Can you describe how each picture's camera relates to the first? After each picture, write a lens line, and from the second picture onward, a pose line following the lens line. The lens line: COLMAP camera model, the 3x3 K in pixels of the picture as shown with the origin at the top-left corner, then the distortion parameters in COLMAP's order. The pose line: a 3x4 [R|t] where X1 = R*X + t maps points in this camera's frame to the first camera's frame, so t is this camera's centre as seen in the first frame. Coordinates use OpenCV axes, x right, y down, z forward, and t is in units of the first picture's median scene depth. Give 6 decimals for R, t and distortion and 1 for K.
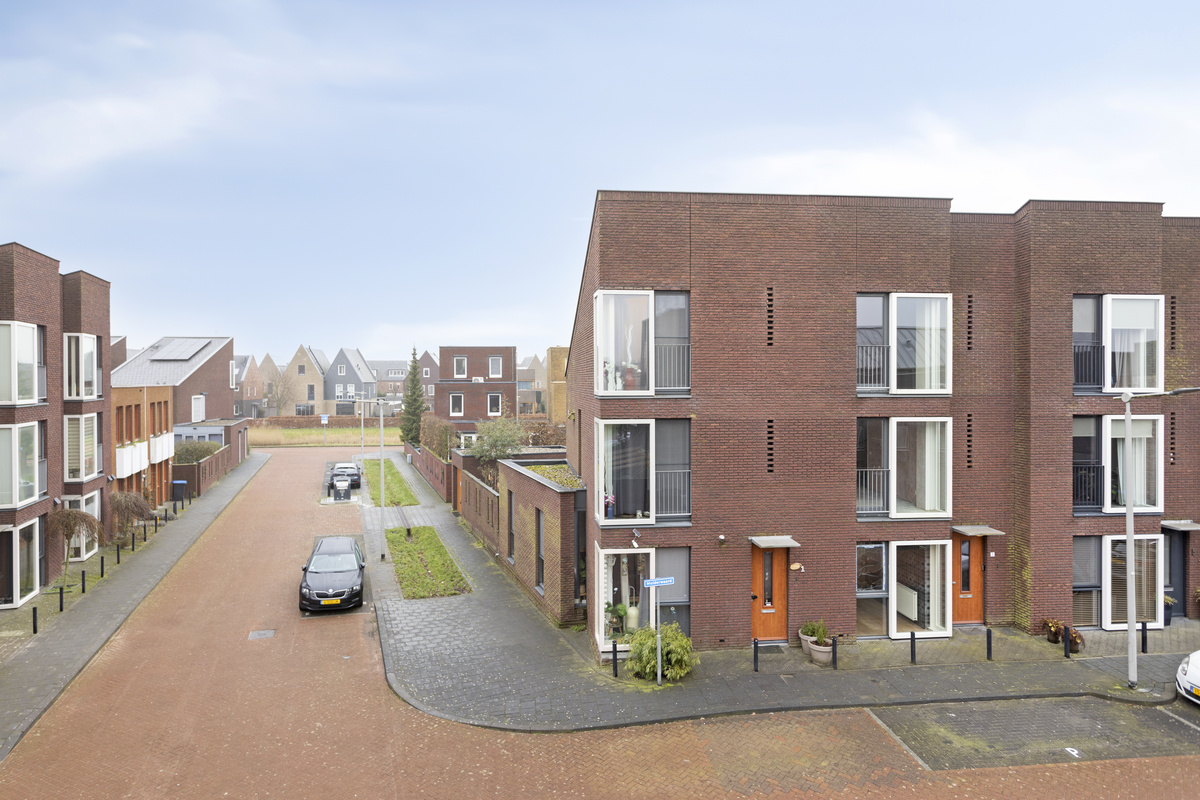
lens RADIAL K [[677.6, 0, 598.9], [0, 677.6, 381.8], [0, 0, 1]] dist [0.002325, 0.004225]
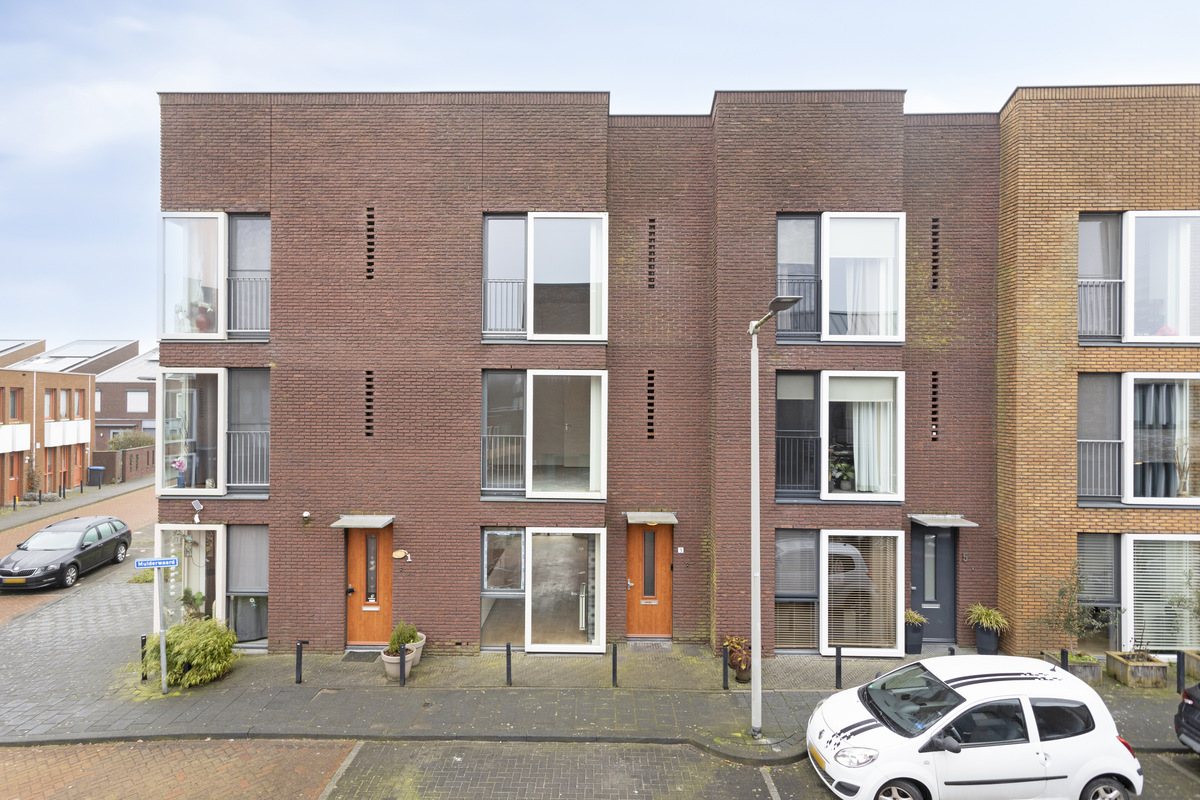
lens RADIAL K [[647.0, 0, 567.3], [0, 647.0, 386.0], [0, 0, 1]] dist [0.002960, -0.001625]
pose [[0.993182, 0.006434, -0.116392, 0.569021], [-0.008072, 0.999875, -0.013609, 0.081591], [0.116290, 0.014456, 0.993110, 0.258931]]
